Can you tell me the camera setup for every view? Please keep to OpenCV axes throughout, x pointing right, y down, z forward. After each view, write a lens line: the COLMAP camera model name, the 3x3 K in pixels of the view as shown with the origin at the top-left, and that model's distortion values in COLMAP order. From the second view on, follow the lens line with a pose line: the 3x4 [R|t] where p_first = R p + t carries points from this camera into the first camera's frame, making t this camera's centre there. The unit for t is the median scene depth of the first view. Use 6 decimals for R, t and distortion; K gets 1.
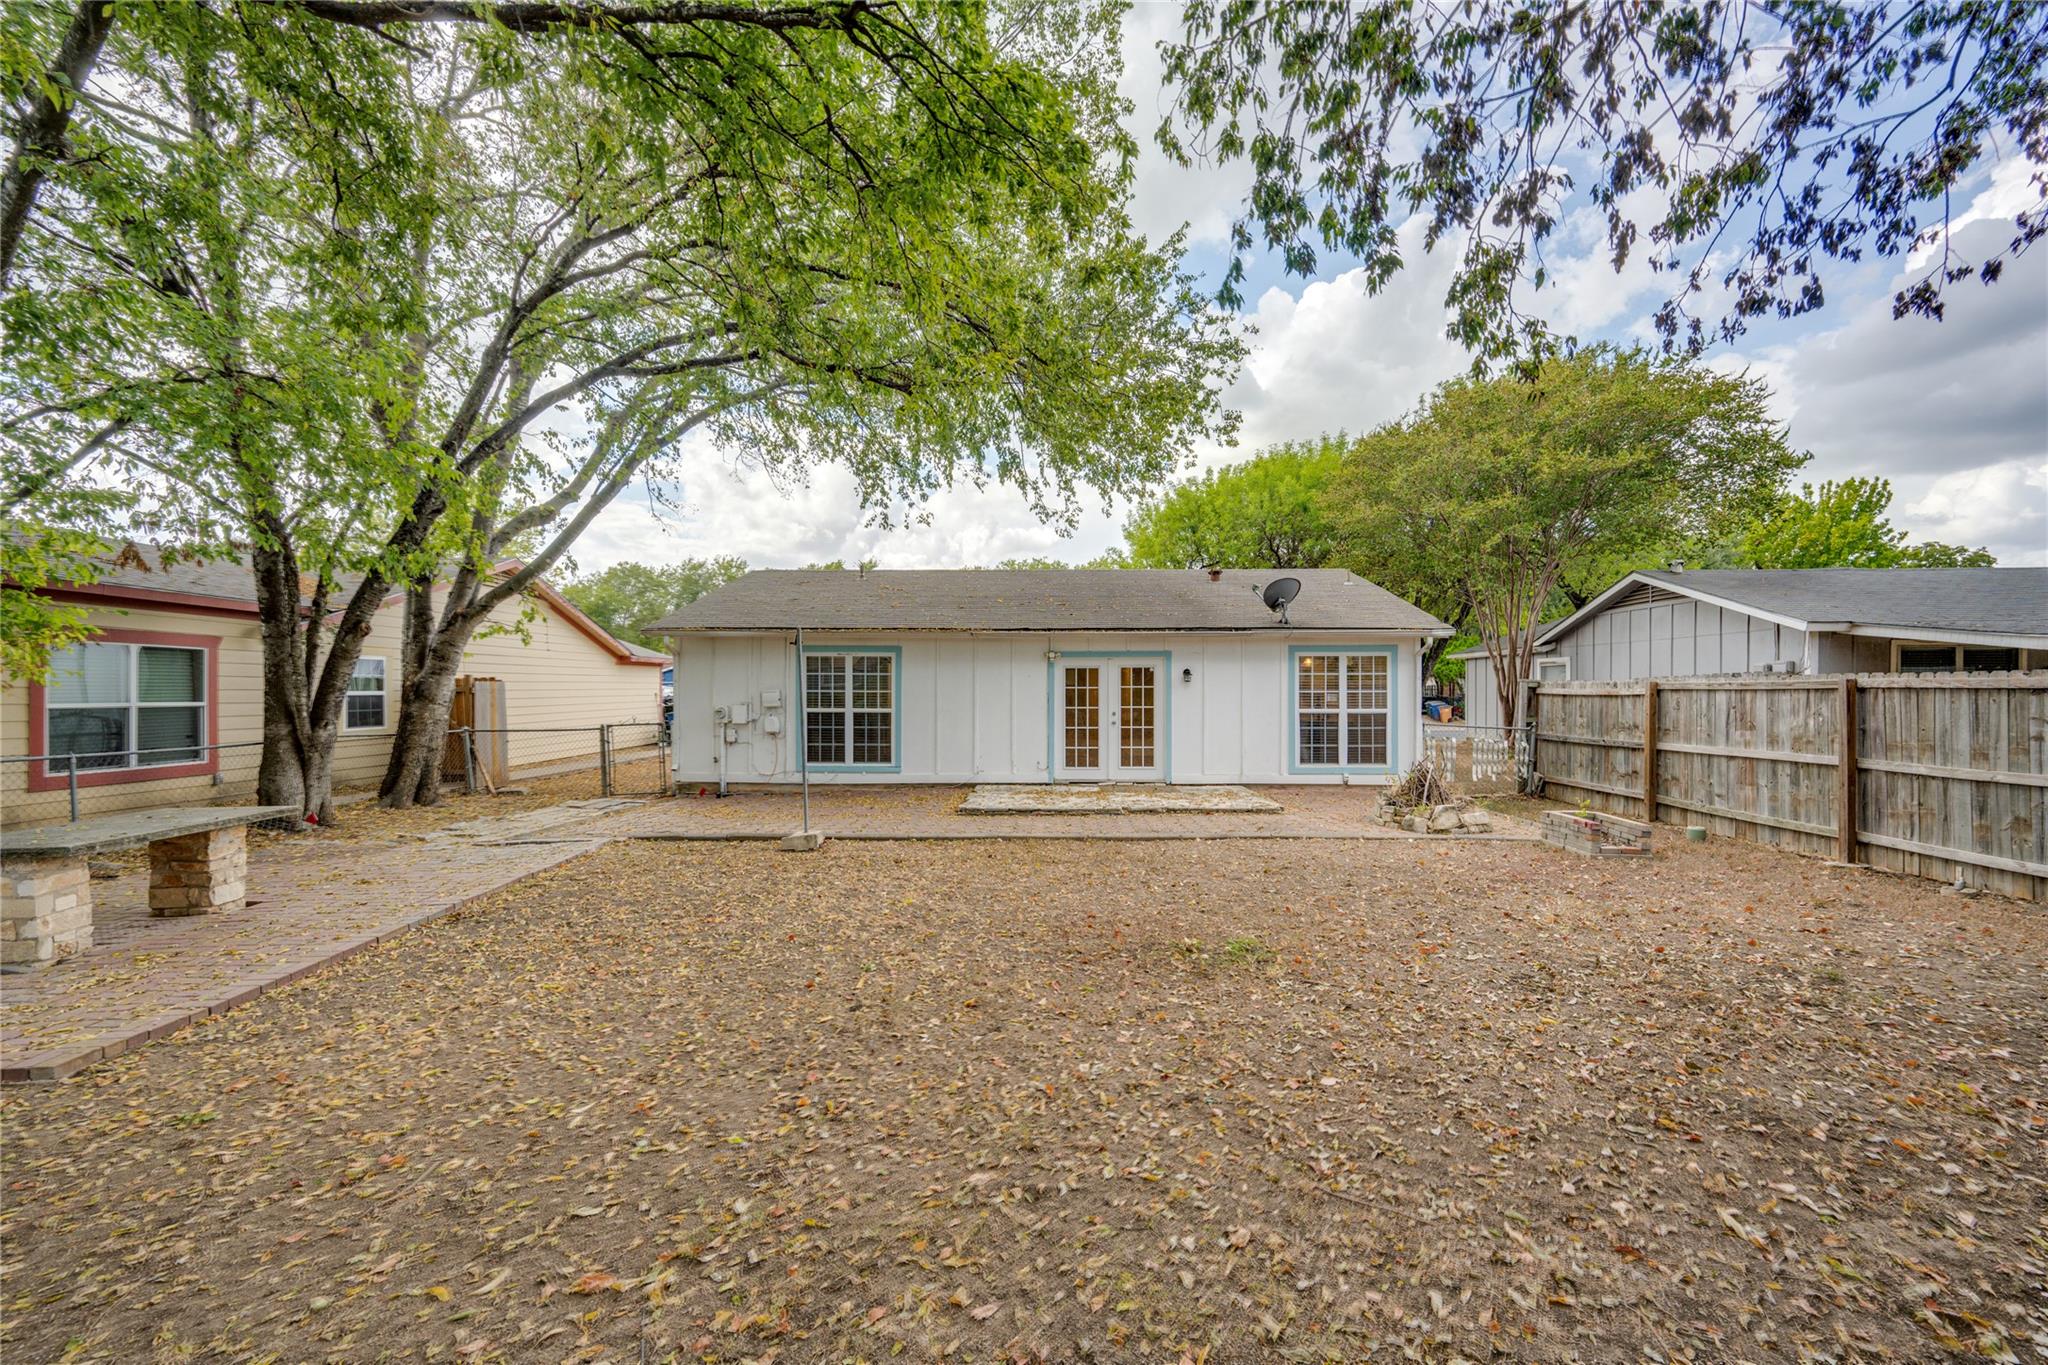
lens RADIAL K [[859.3, 0, 1011.1], [0, 859.3, 678.9], [0, 0, 1]] dist [-0.002773, 0.002010]
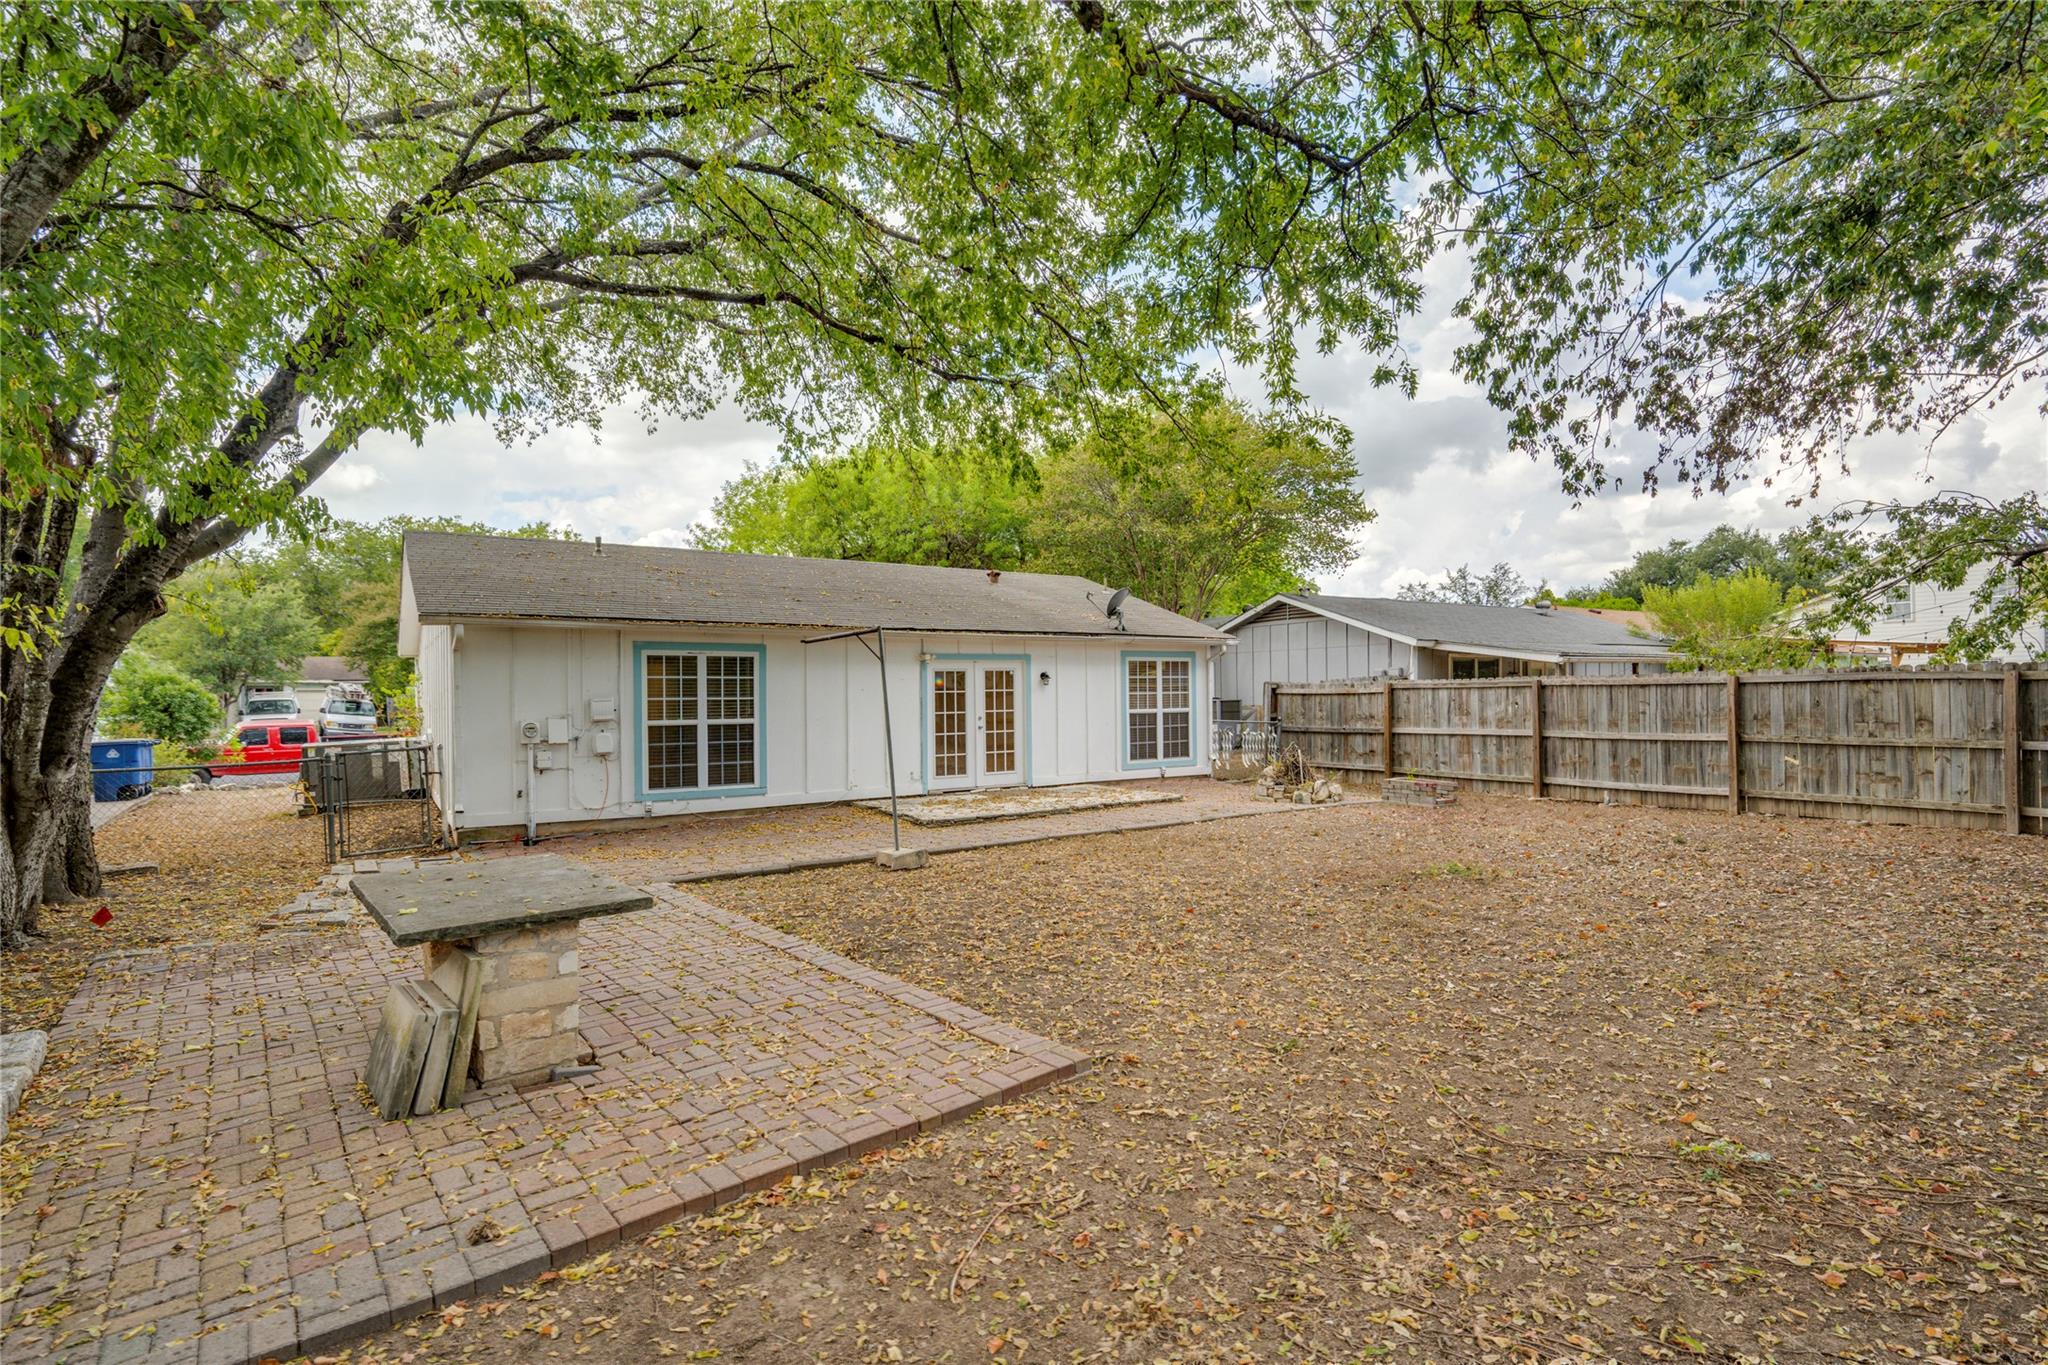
lens RADIAL K [[1111.5, 0, 1003.3], [0, 1111.5, 666.8], [0, 0, 1]] dist [-0.000038, 0.001476]
pose [[0.789480, 0.005935, 0.613748, -0.633523], [0.003528, 0.999893, -0.014207, 0.000492], [-0.613767, 0.013381, 0.789374, -0.004388]]
